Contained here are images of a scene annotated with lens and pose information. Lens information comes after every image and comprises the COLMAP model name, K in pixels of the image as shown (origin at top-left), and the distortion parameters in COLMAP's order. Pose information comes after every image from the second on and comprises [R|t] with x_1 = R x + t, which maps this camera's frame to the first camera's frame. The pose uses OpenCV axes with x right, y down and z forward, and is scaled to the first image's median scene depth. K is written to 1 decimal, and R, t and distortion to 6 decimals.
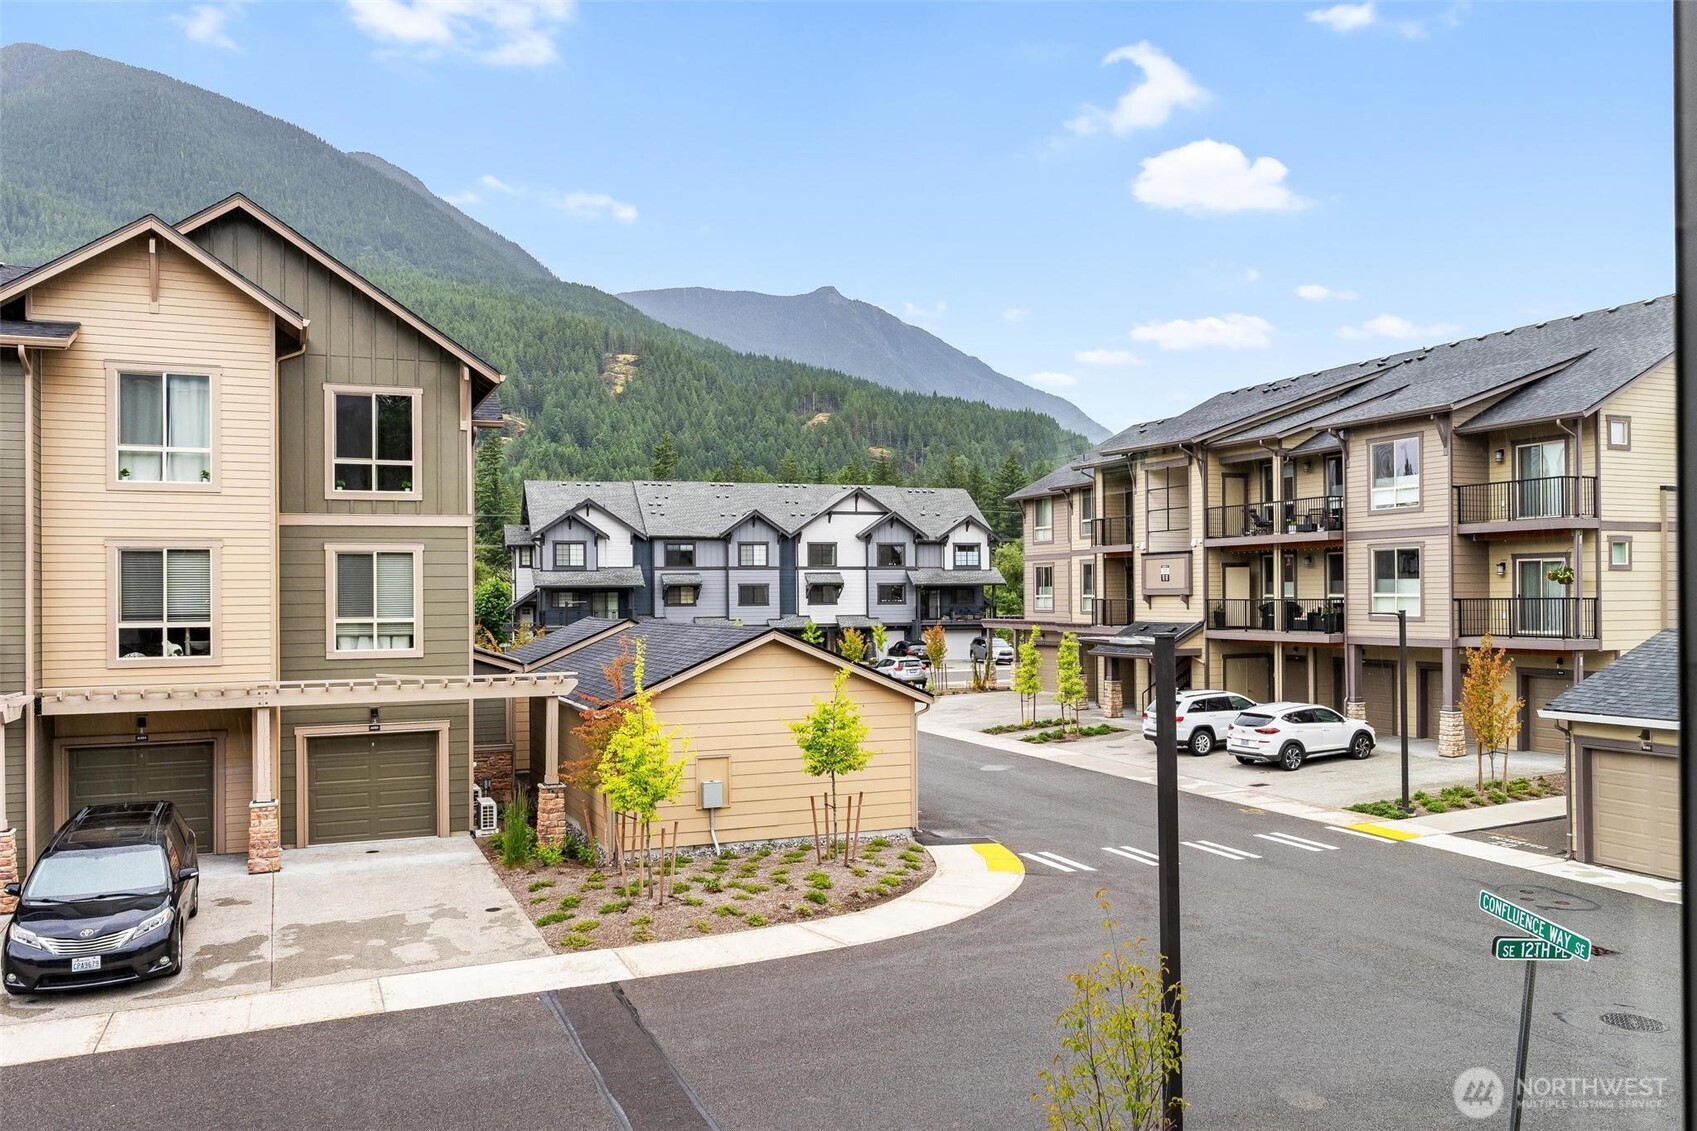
lens RADIAL K [[1295.0, 0, 844.7], [0, 1295.0, 589.0], [0, 0, 1]] dist [-0.008062, 0.004845]
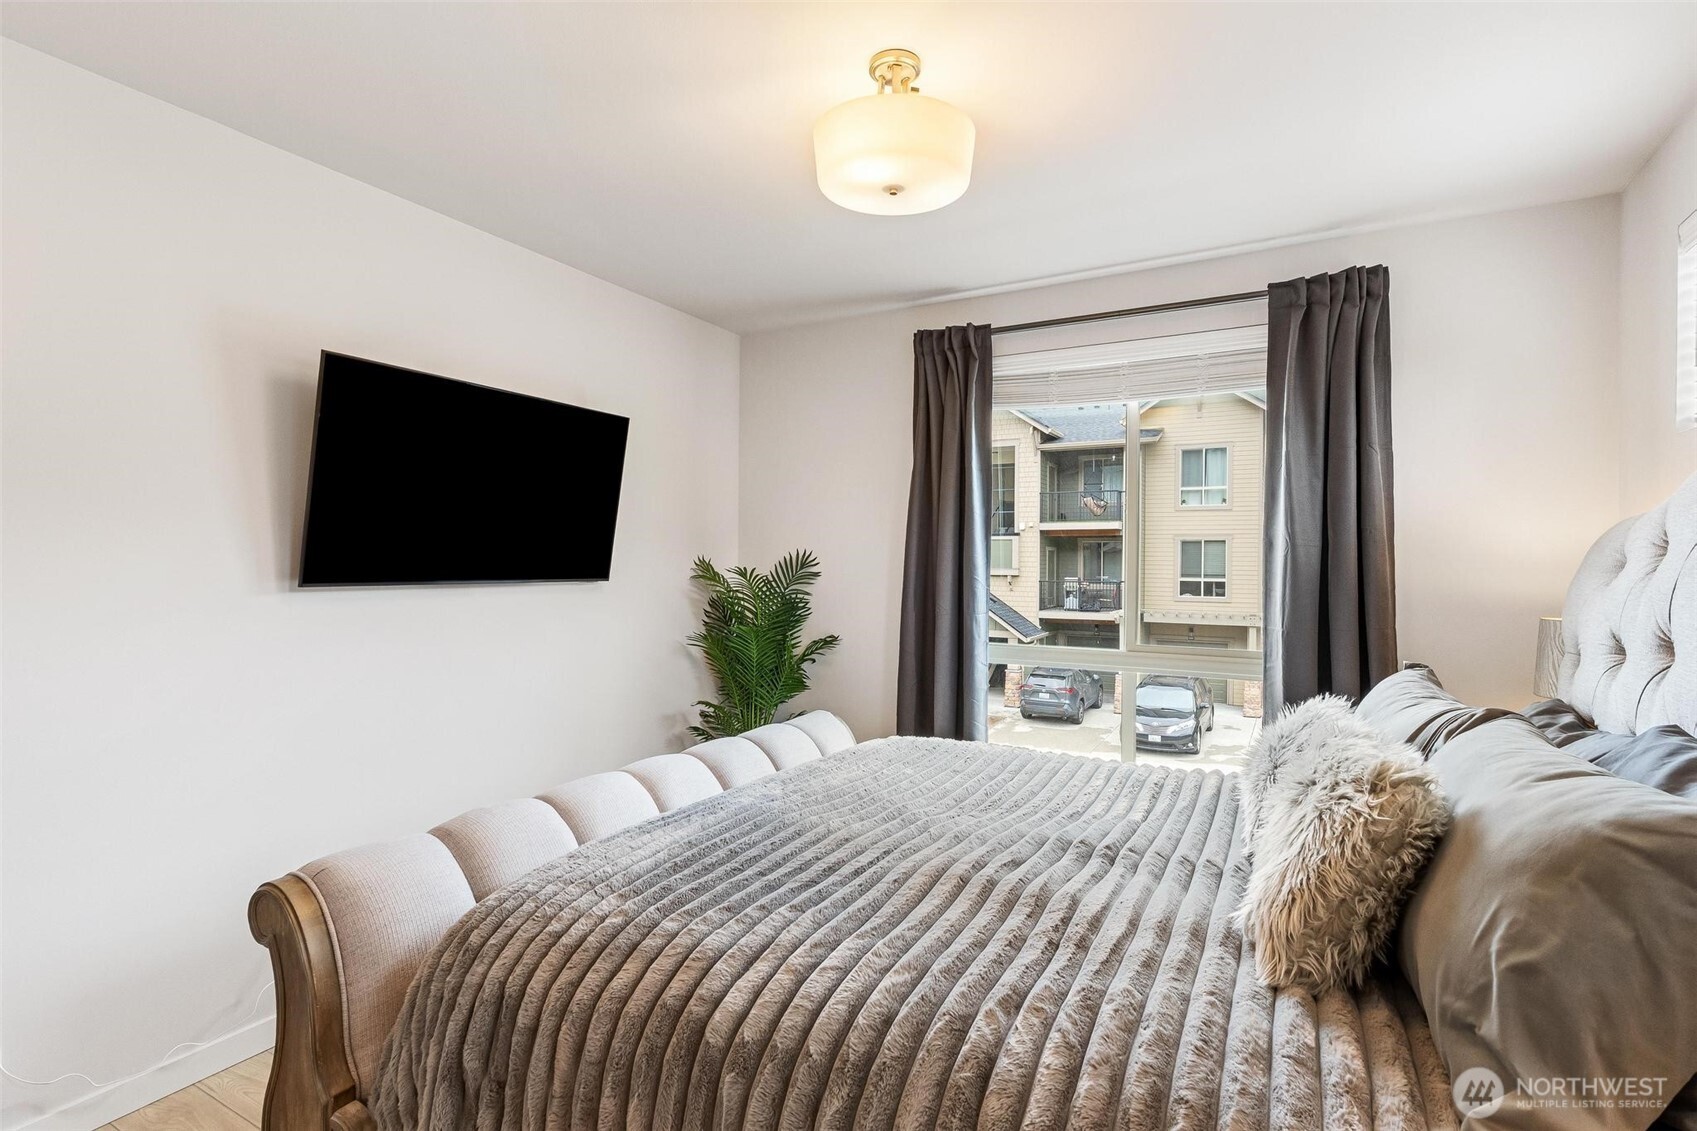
lens RADIAL K [[812.3, 0, 852.7], [0, 812.3, 566.2], [0, 0, 1]] dist [0.005369, 0.000938]
pose [[0.598371, 0.014306, -0.801091, 0.127052], [-0.012986, 0.999882, 0.008156, 0.004448], [0.801114, 0.005523, 0.598486, -0.134789]]
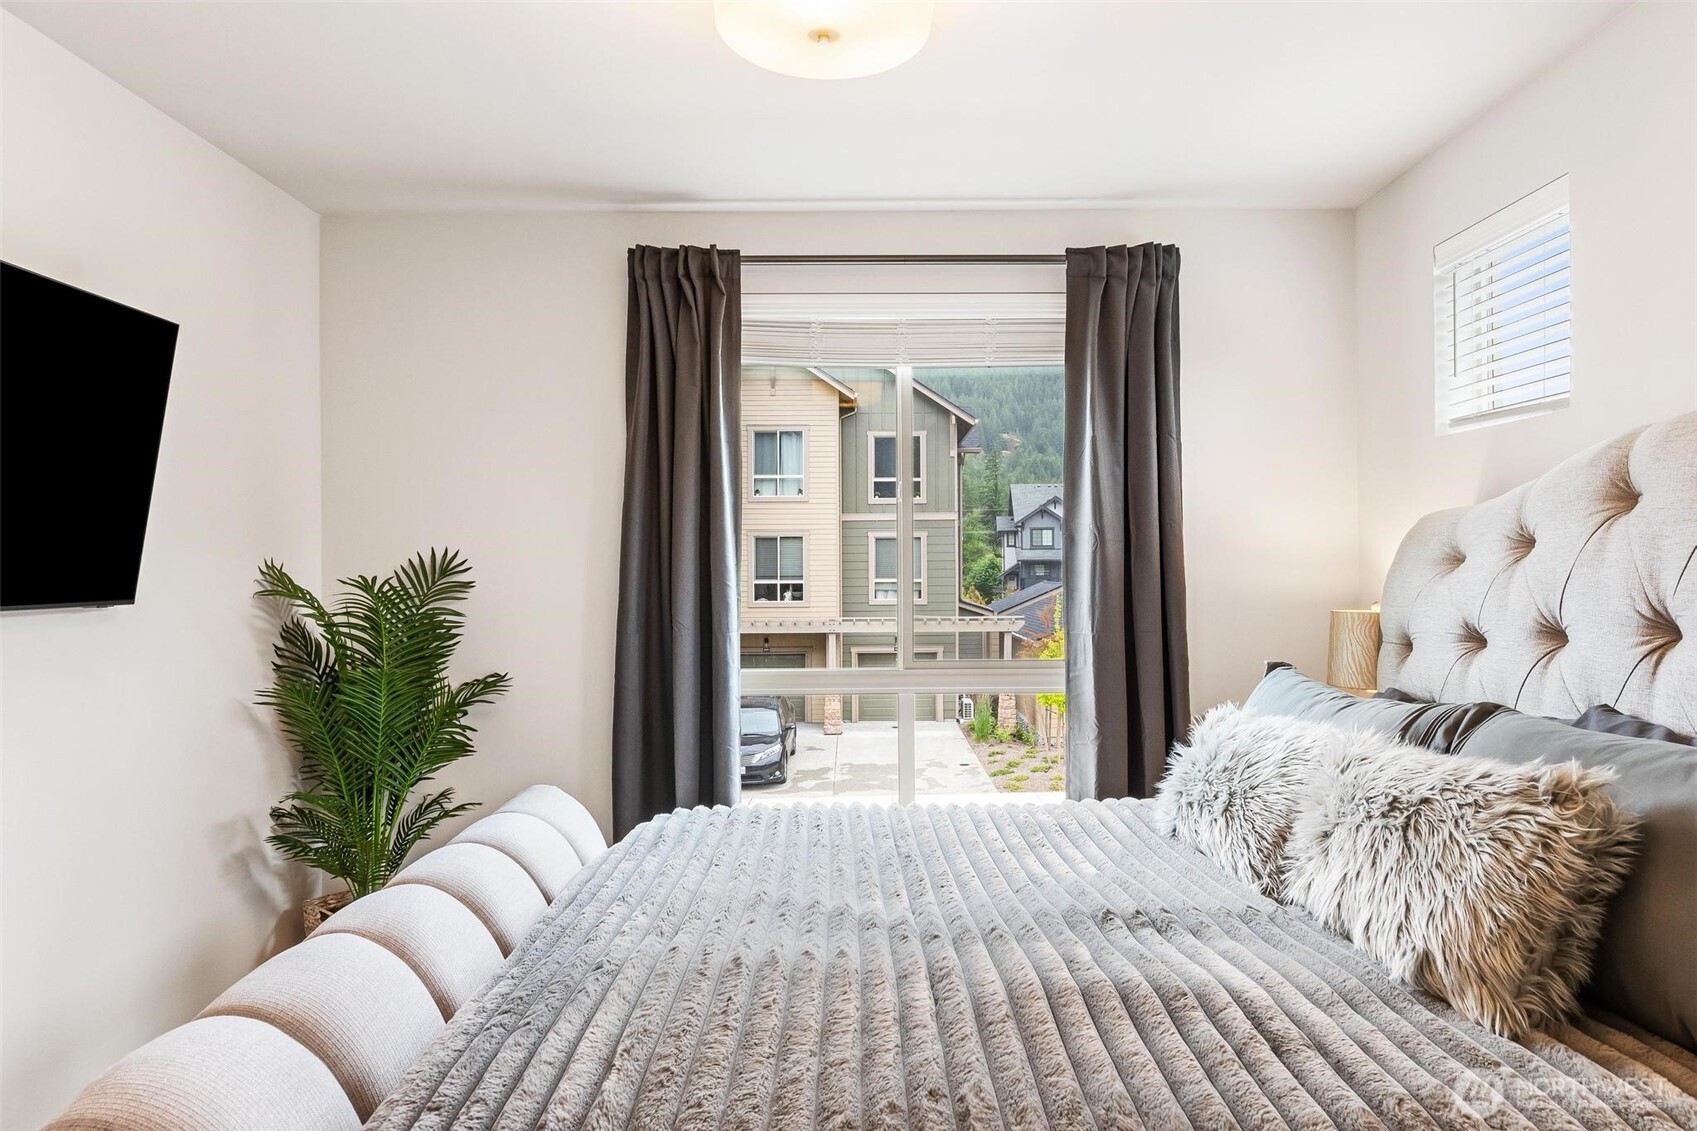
lens RADIAL K [[1010.8, 0, 849.3], [0, 1010.8, 566.3], [0, 0, 1]] dist [-0.002105, -0.000496]
pose [[0.914188, 0.001392, -0.405288, 0.084004], [-0.000562, 0.999997, 0.002168, 0.004747], [0.405290, -0.001754, 0.914187, -0.151725]]
